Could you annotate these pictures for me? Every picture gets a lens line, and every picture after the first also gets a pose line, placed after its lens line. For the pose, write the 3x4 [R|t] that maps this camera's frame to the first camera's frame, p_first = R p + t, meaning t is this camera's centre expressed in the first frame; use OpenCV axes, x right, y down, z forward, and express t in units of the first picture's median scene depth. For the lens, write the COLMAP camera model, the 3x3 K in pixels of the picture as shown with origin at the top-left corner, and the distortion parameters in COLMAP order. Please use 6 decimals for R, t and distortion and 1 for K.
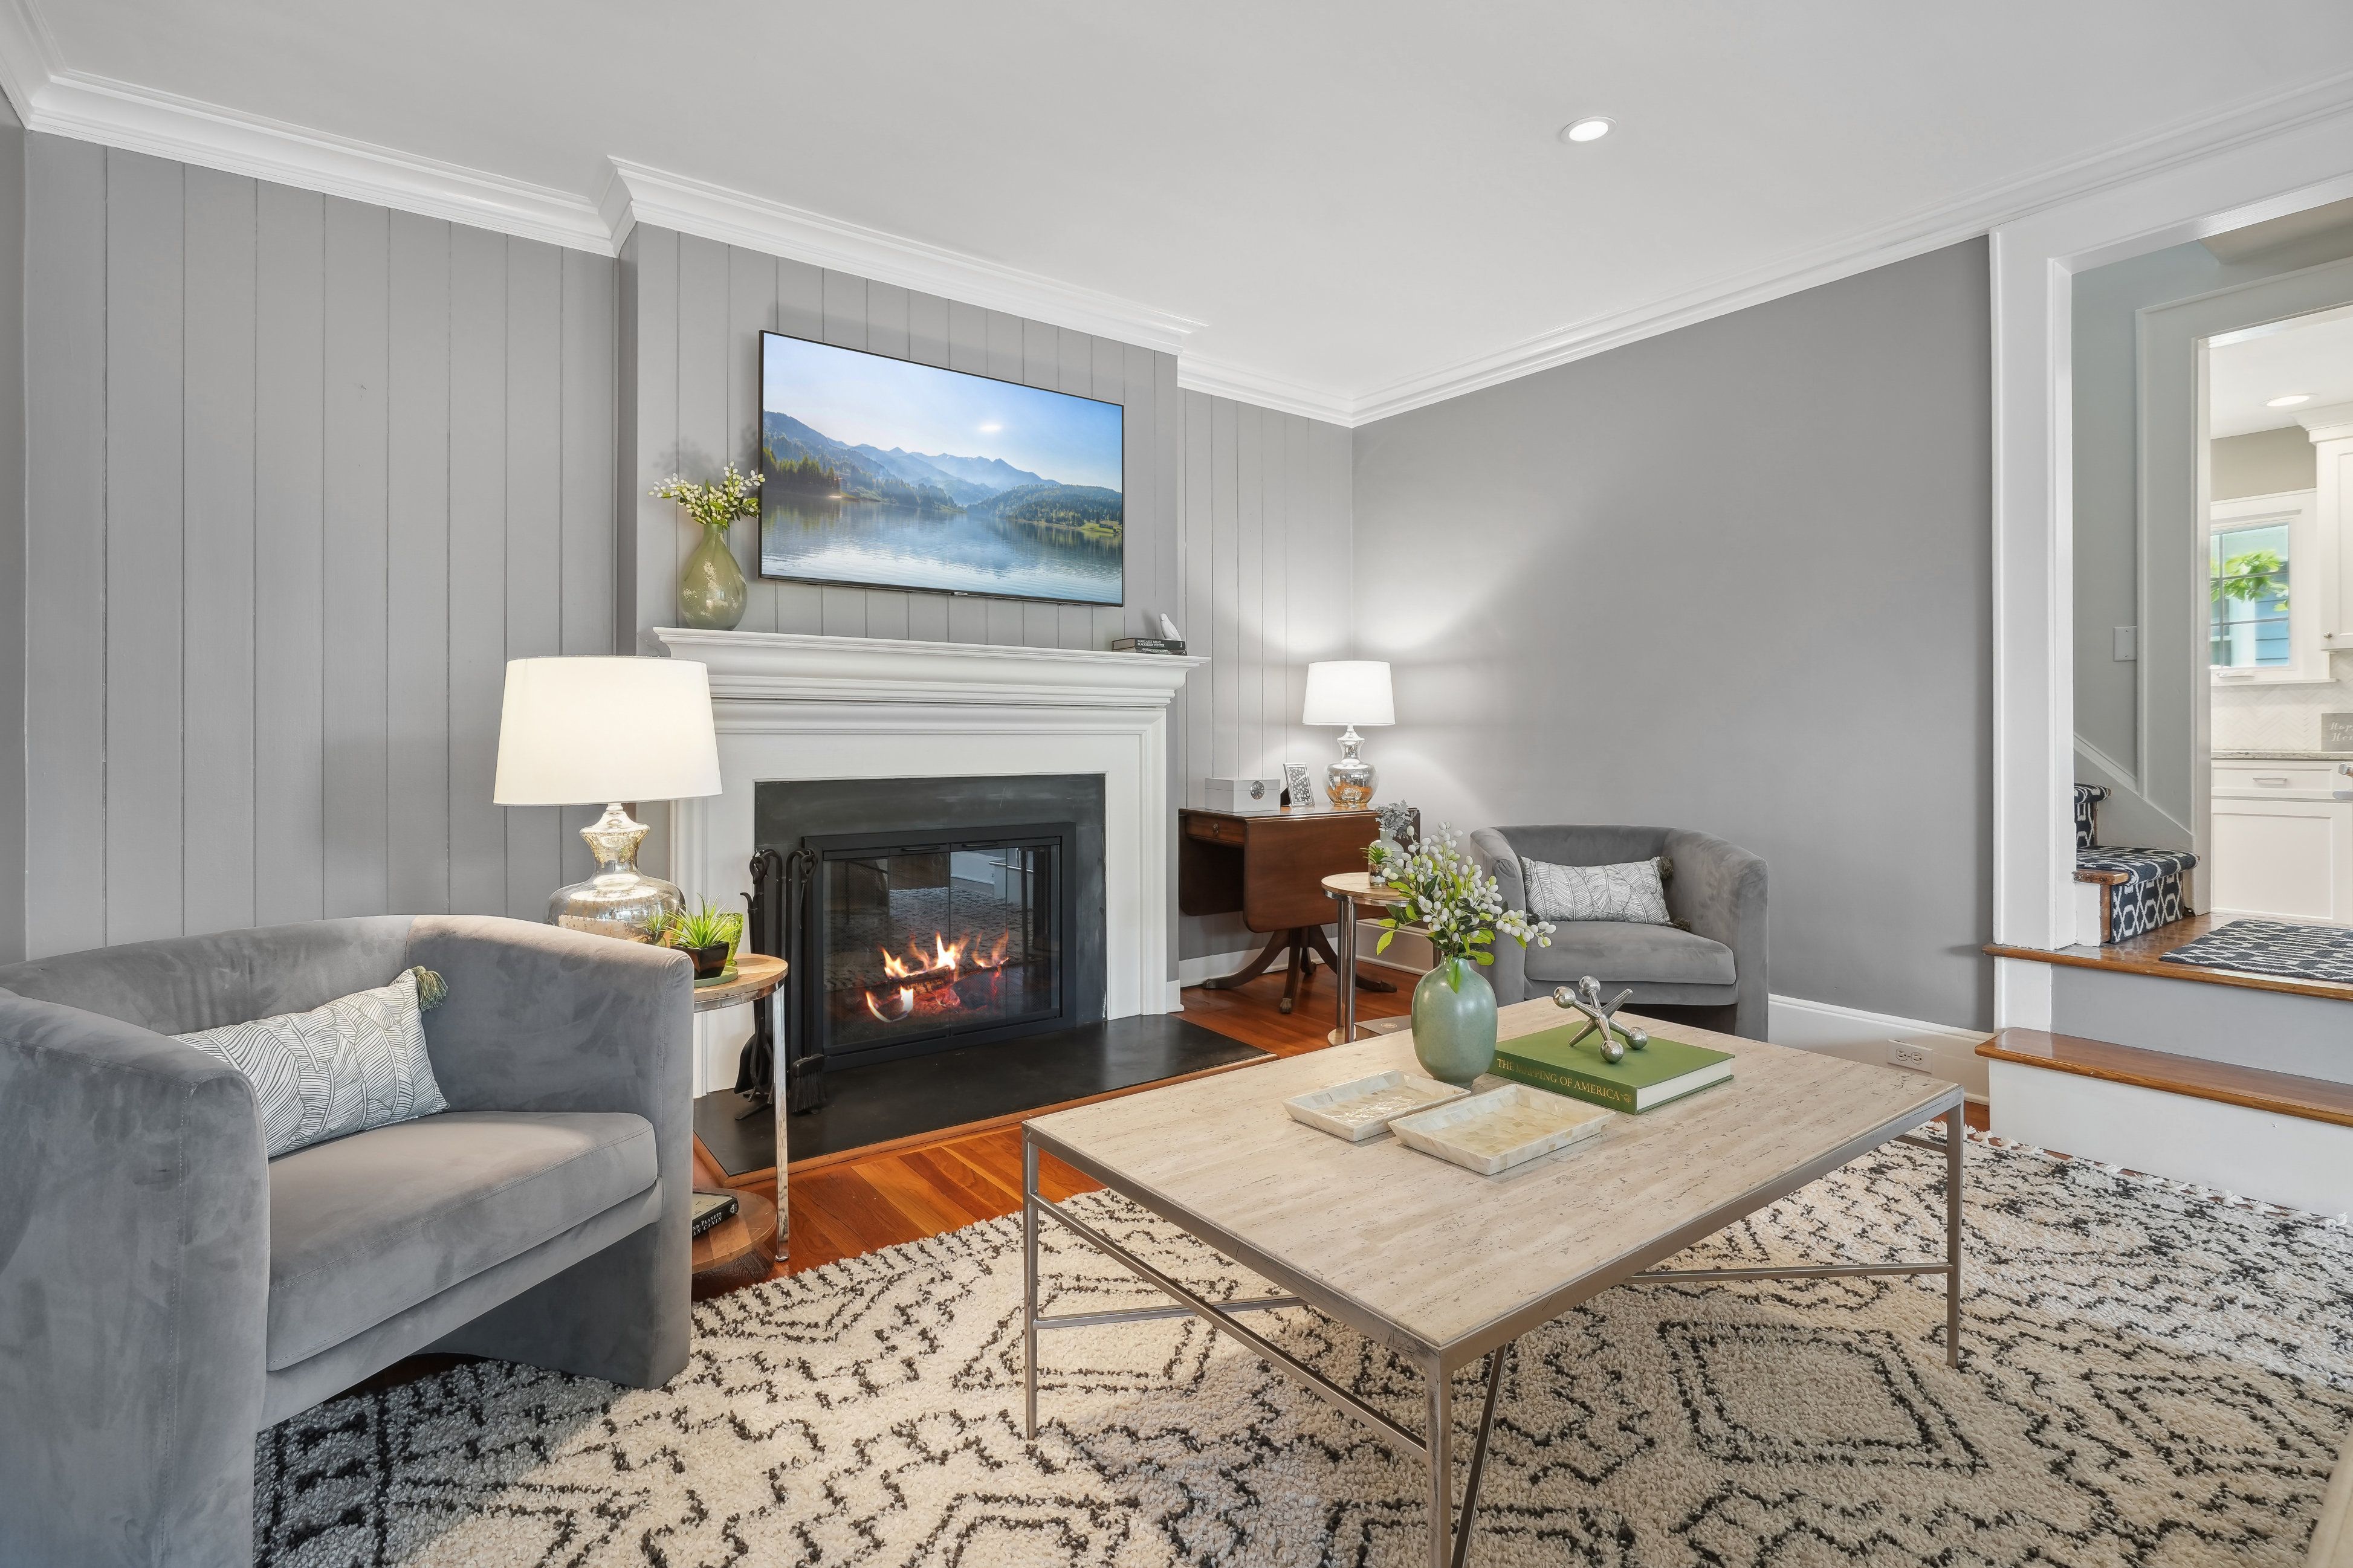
lens RADIAL K [[1092.5, 0, 1165.8], [0, 1092.5, 740.5], [0, 0, 1]] dist [-0.002195, 0.000518]
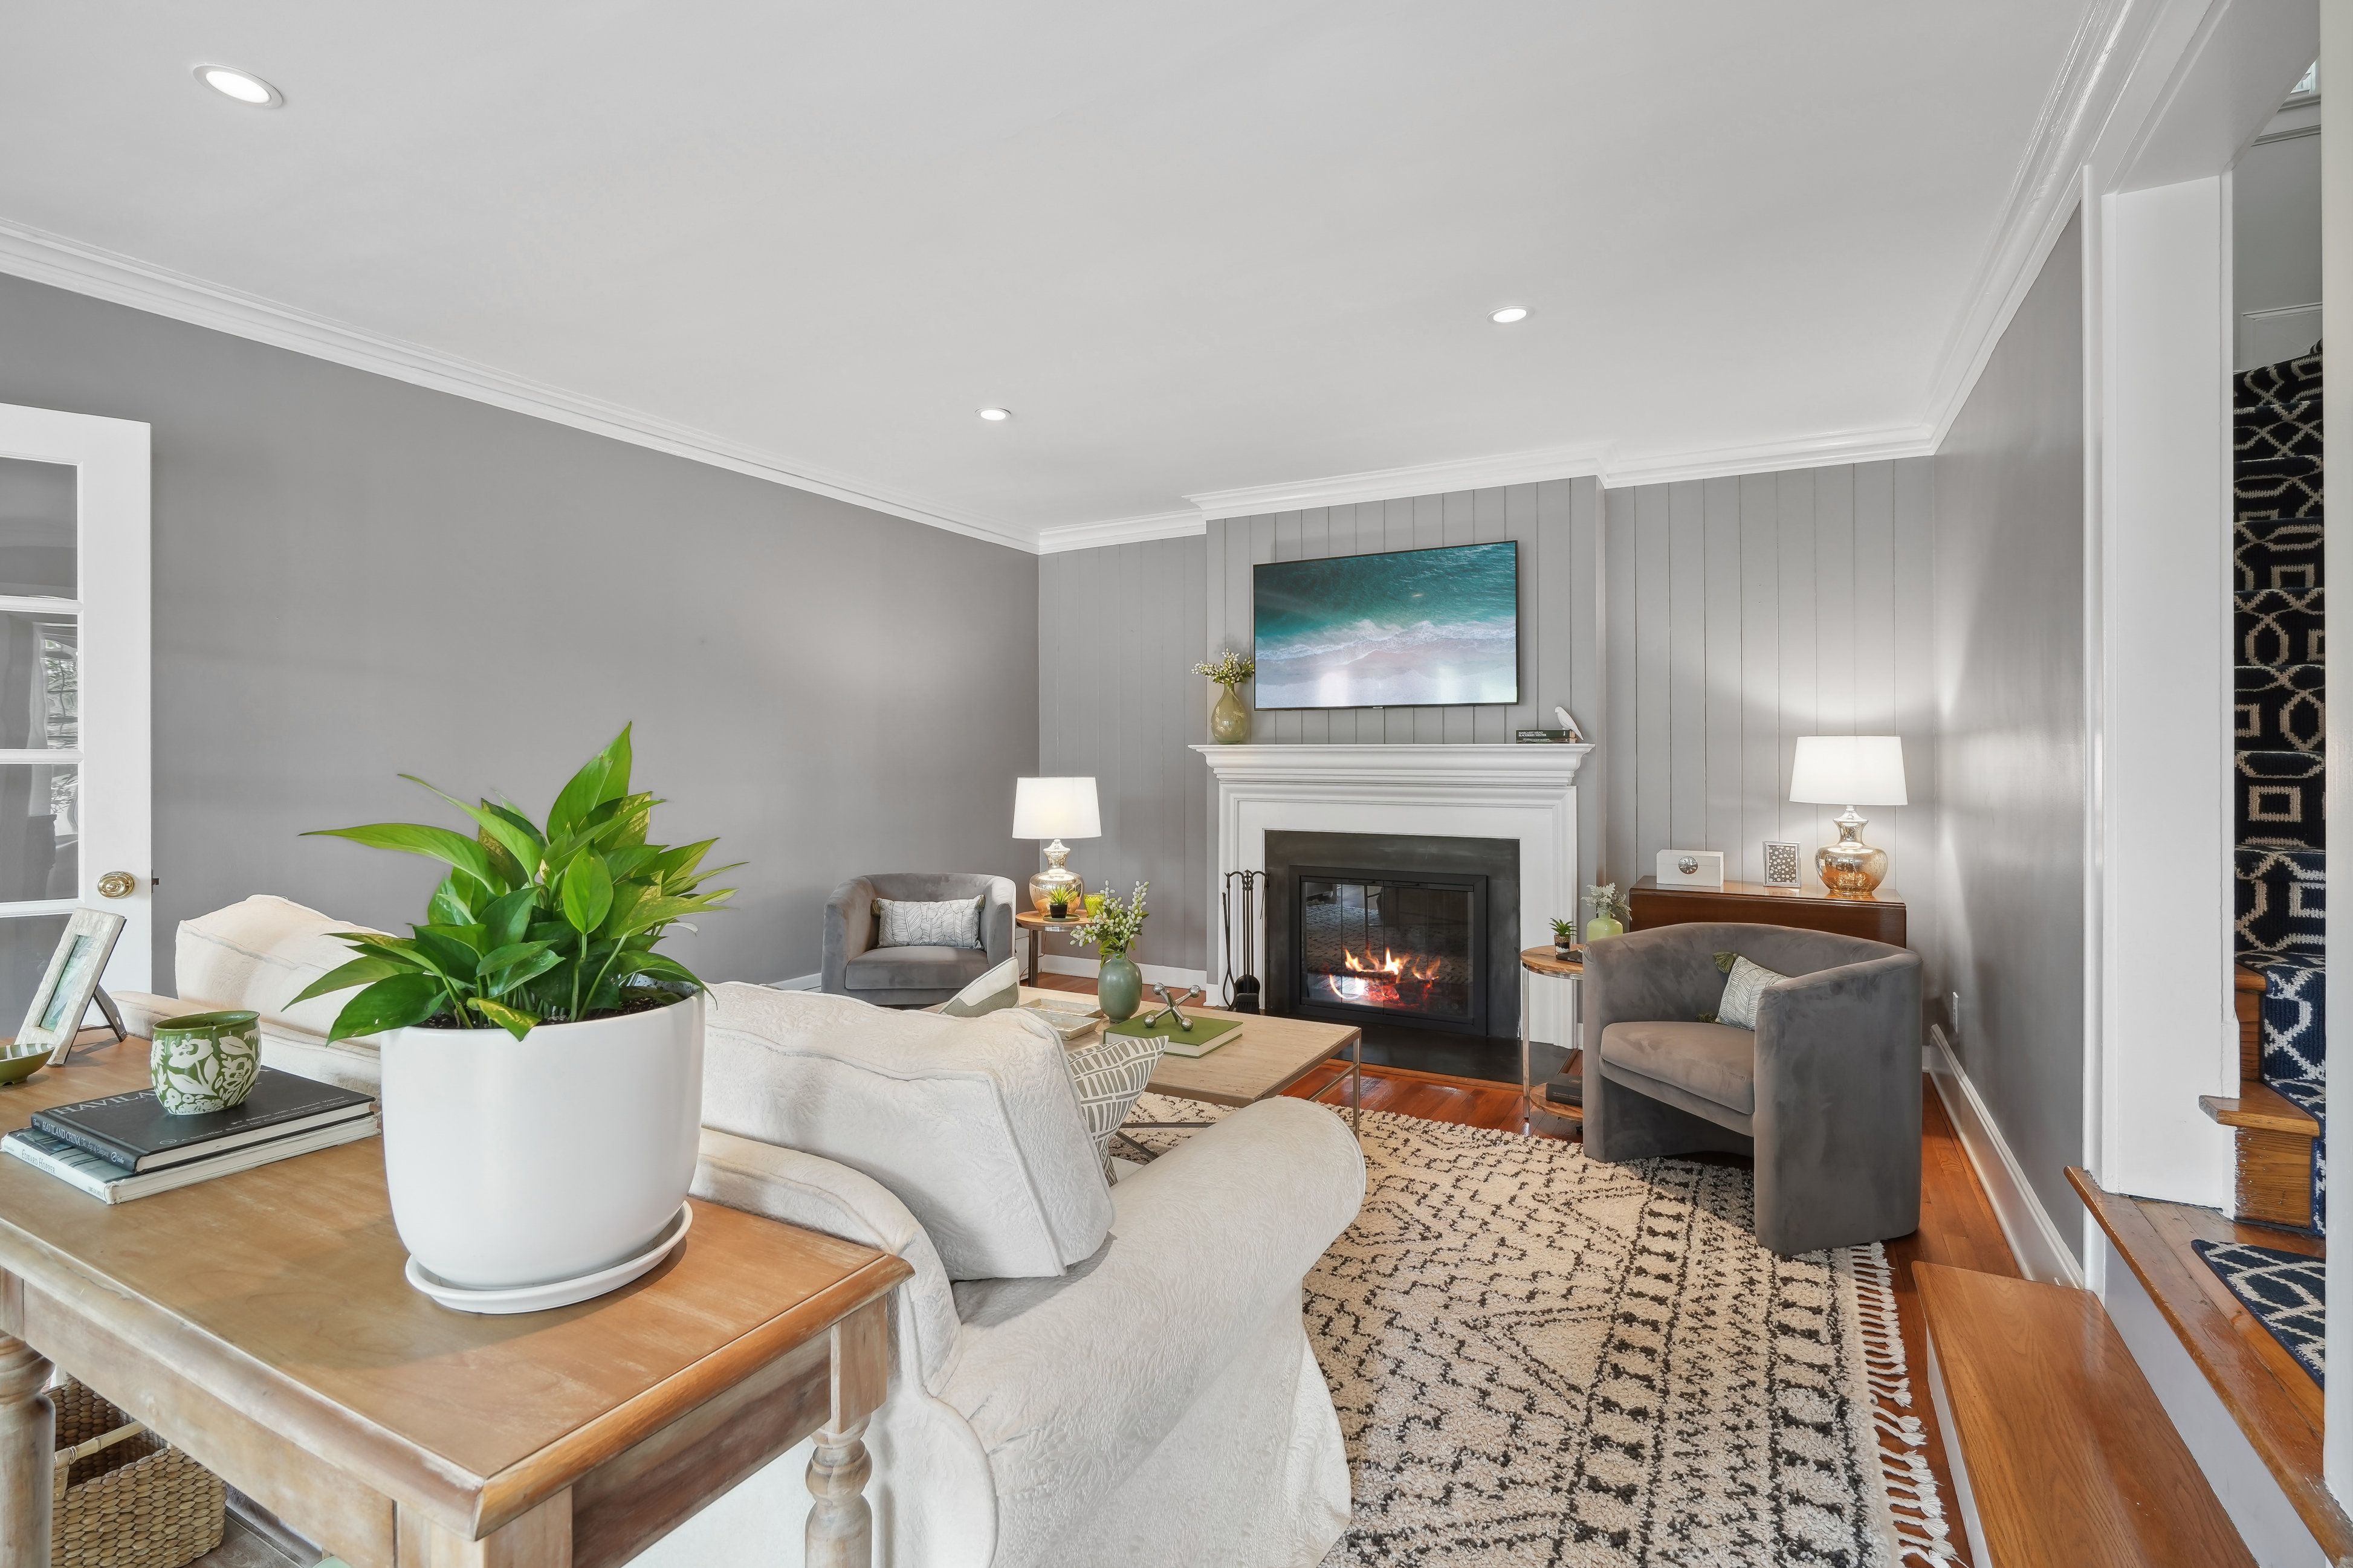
lens RADIAL K [[1092.5, 0, 1172.0], [0, 1092.5, 763.3], [0, 0, 1]] dist [-0.002195, 0.000518]
pose [[0.418606, 0.006419, -0.908145, 0.950979], [-0.002272, 0.999979, 0.006021, -0.065380], [0.908165, -0.000457, 0.418612, 0.137761]]
